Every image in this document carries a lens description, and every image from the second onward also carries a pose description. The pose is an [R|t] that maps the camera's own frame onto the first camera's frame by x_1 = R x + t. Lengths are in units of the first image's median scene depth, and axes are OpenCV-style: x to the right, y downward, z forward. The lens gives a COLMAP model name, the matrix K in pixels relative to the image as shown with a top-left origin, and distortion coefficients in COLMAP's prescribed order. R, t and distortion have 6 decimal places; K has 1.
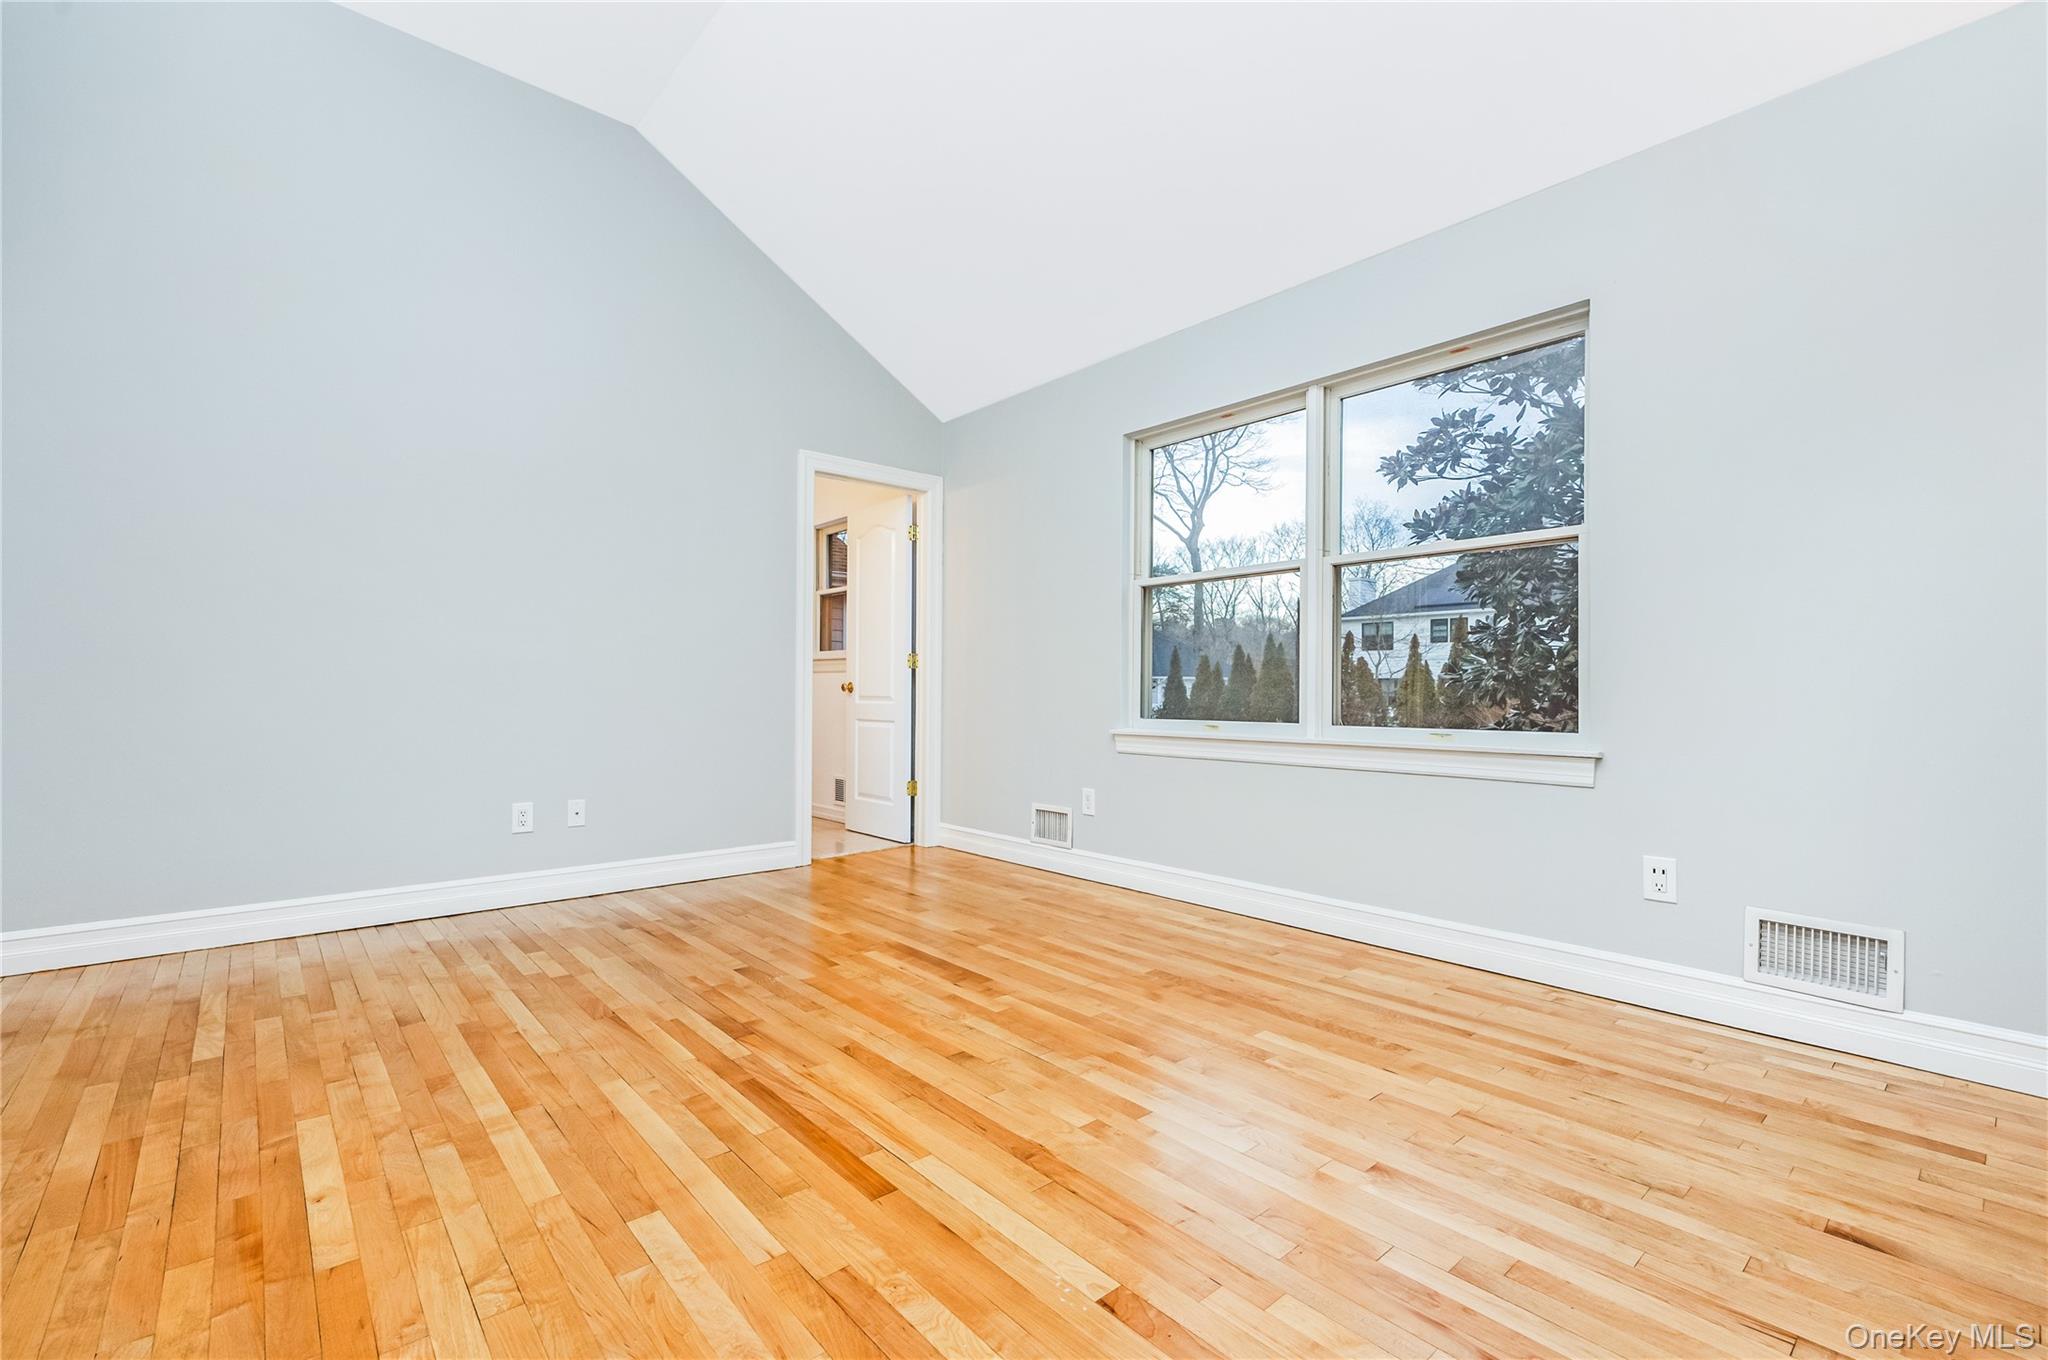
lens RADIAL K [[853.0, 0, 1025.7], [0, 853.0, 685.9], [0, 0, 1]] dist [-0.000712, -0.000043]
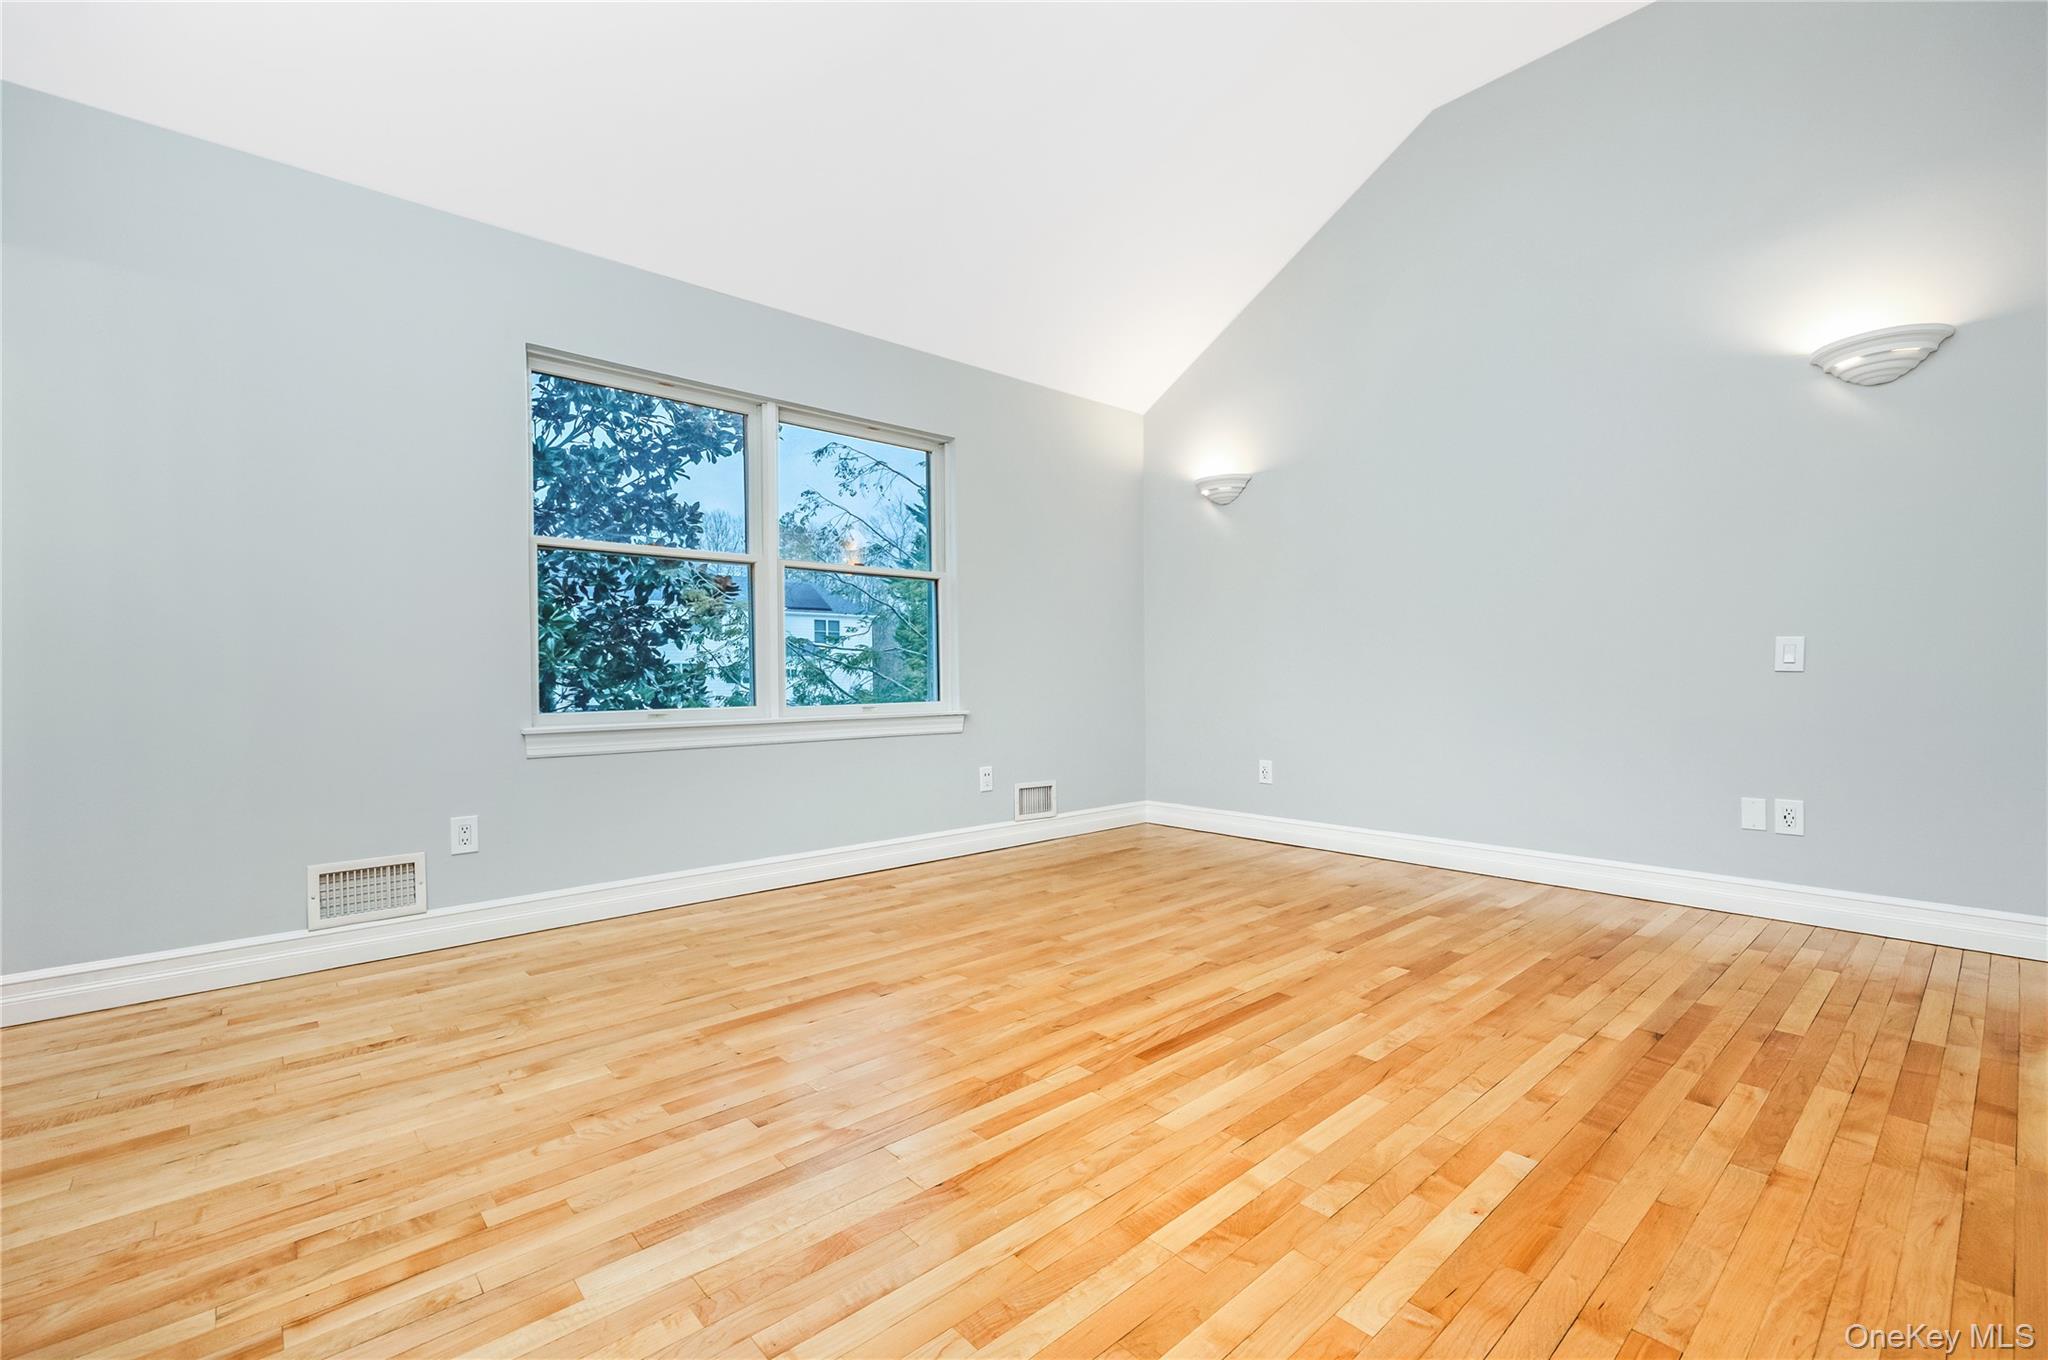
lens RADIAL K [[853.0, 0, 1025.7], [0, 853.0, 685.9], [0, 0, 1]] dist [-0.000712, -0.000043]
pose [[0.024666, -0.013578, 0.999604, -0.911423], [-0.000225, 0.999908, 0.013587, 0.003453], [-0.999696, -0.000560, 0.024661, 0.755183]]
